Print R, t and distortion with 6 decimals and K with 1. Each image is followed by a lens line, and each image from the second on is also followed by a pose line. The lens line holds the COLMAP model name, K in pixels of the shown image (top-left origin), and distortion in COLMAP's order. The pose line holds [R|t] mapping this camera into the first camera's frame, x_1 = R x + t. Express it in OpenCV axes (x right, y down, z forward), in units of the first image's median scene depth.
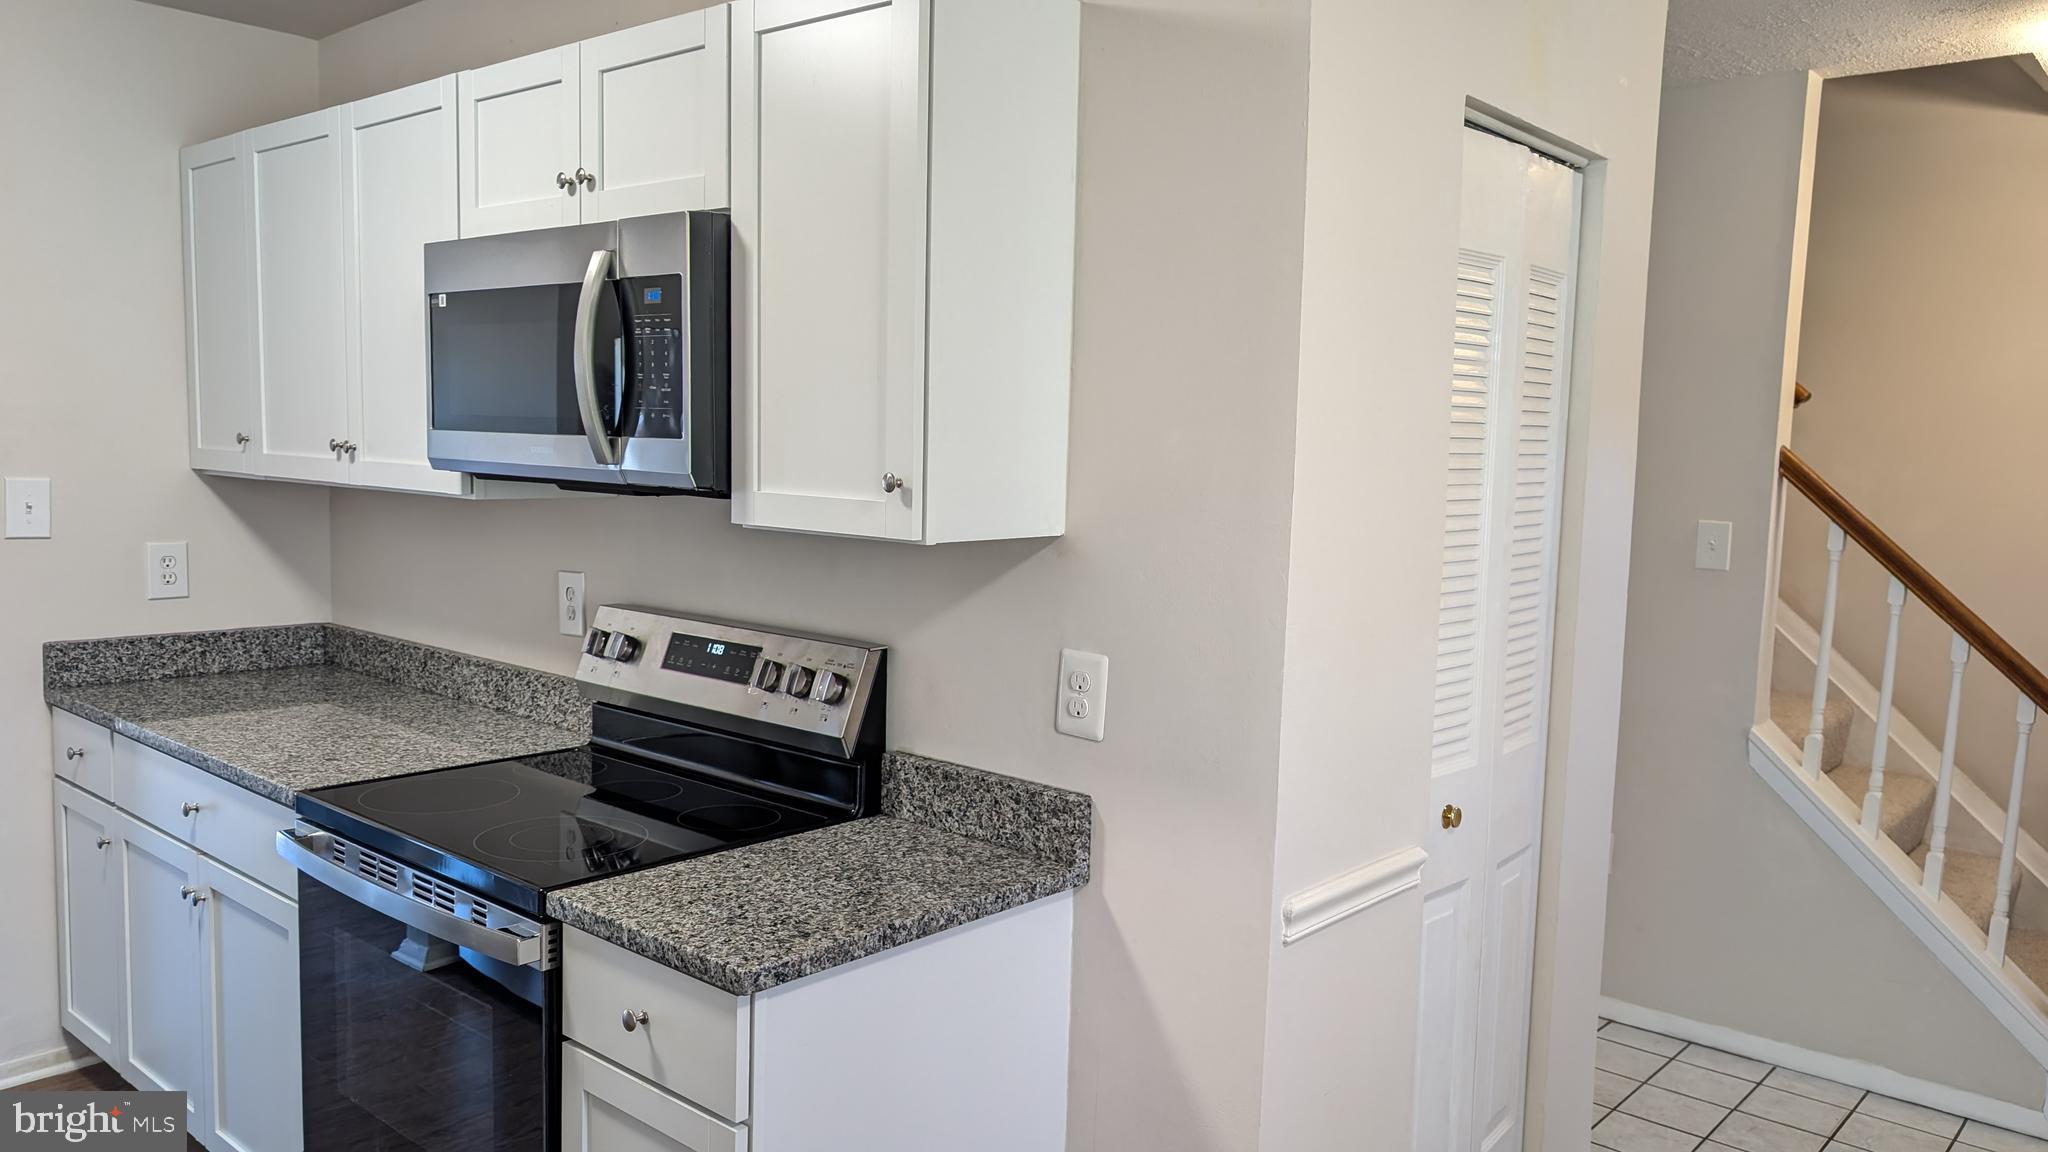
lens RADIAL K [[1484.1, 0, 1024.0], [0, 1484.1, 576.0], [0, 0, 1]] dist [0.065316, -0.079537]
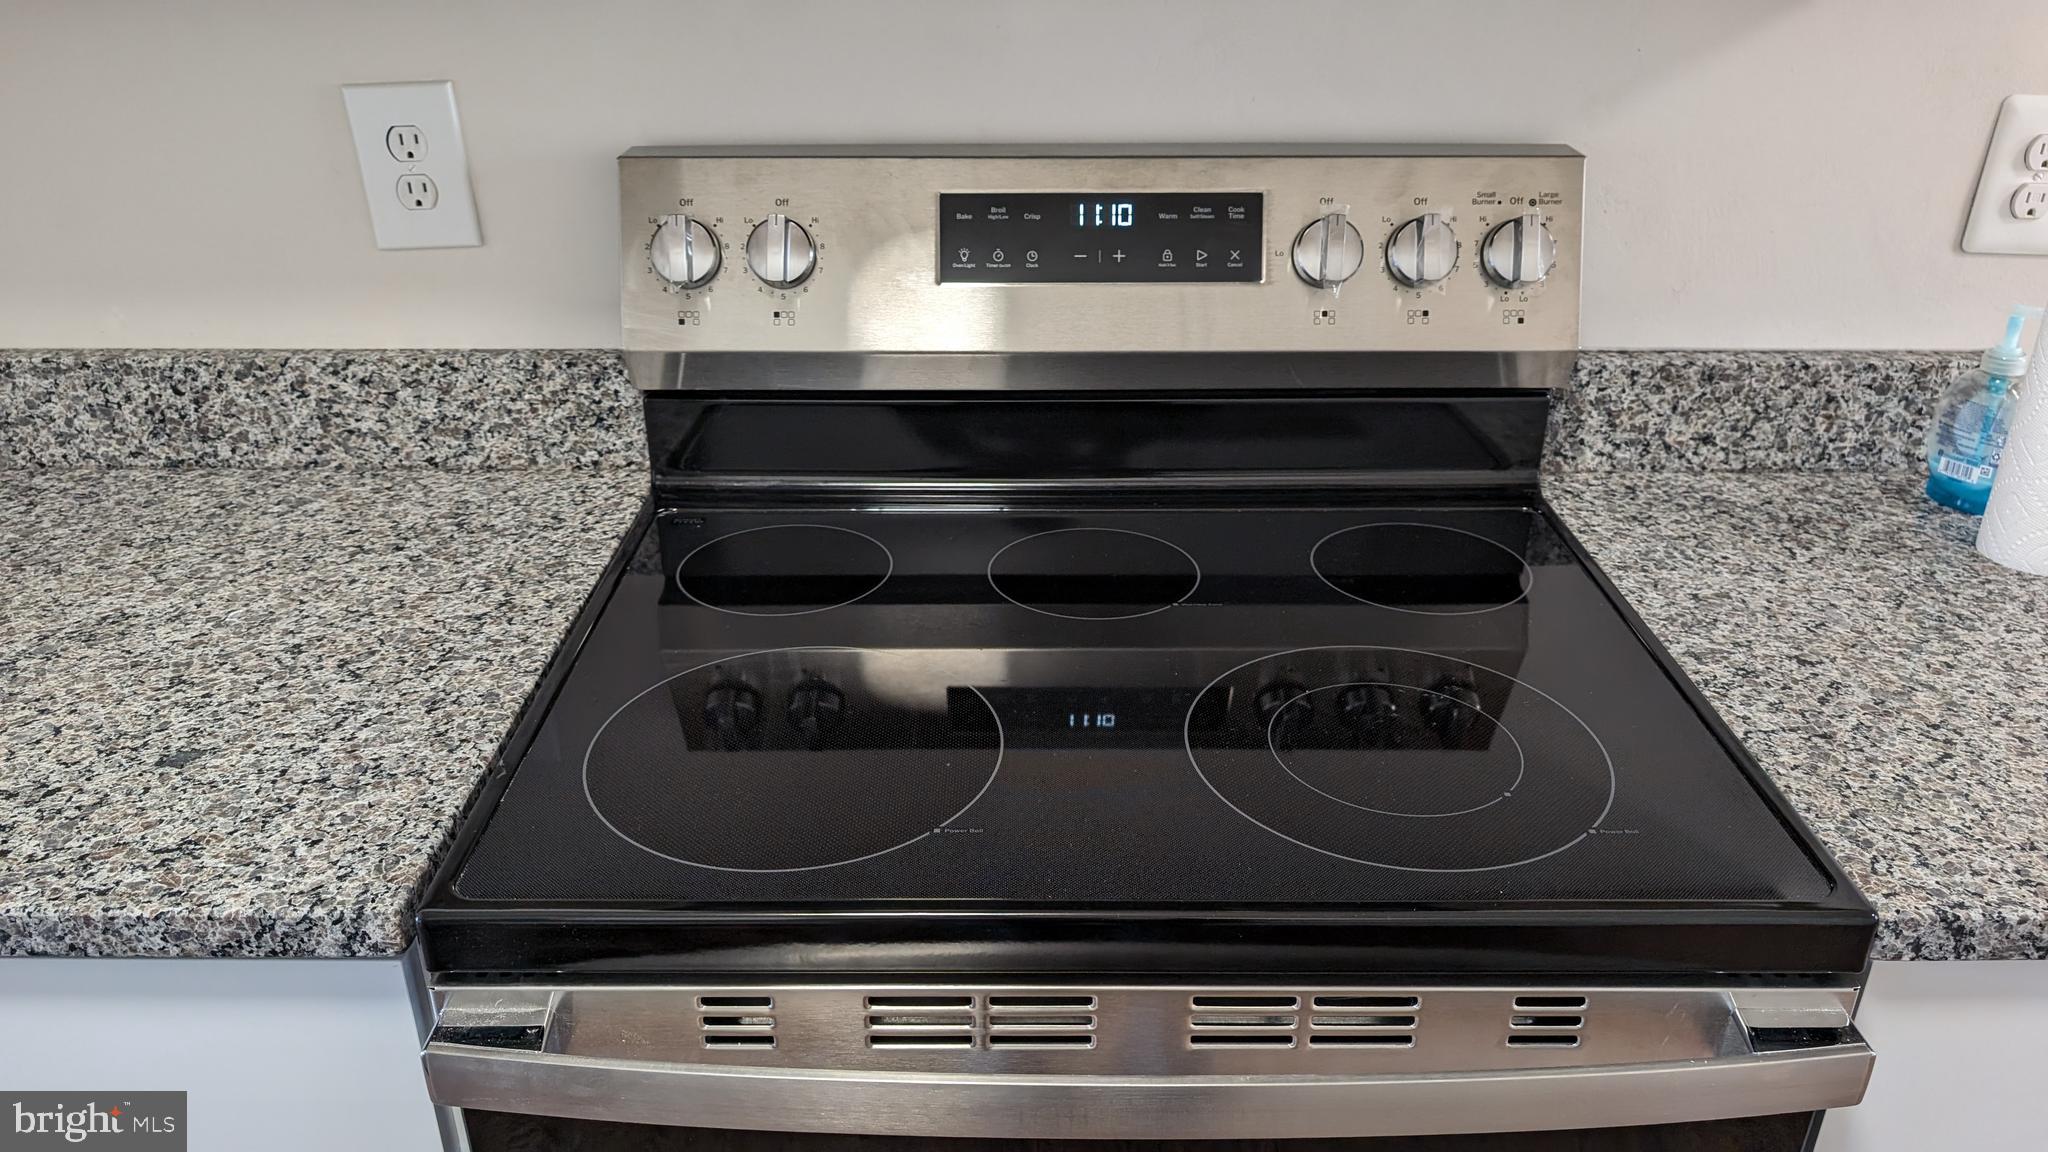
lens RADIAL K [[1497.9, 0, 1033.5], [0, 1497.9, 582.8], [0, 0, 1]] dist [0.015507, -0.001370]
pose [[0.754831, -0.314525, 0.575590, -0.565359], [0.082065, 0.915922, 0.392876, -0.030584], [-0.650765, -0.249320, 0.717178, 0.735247]]
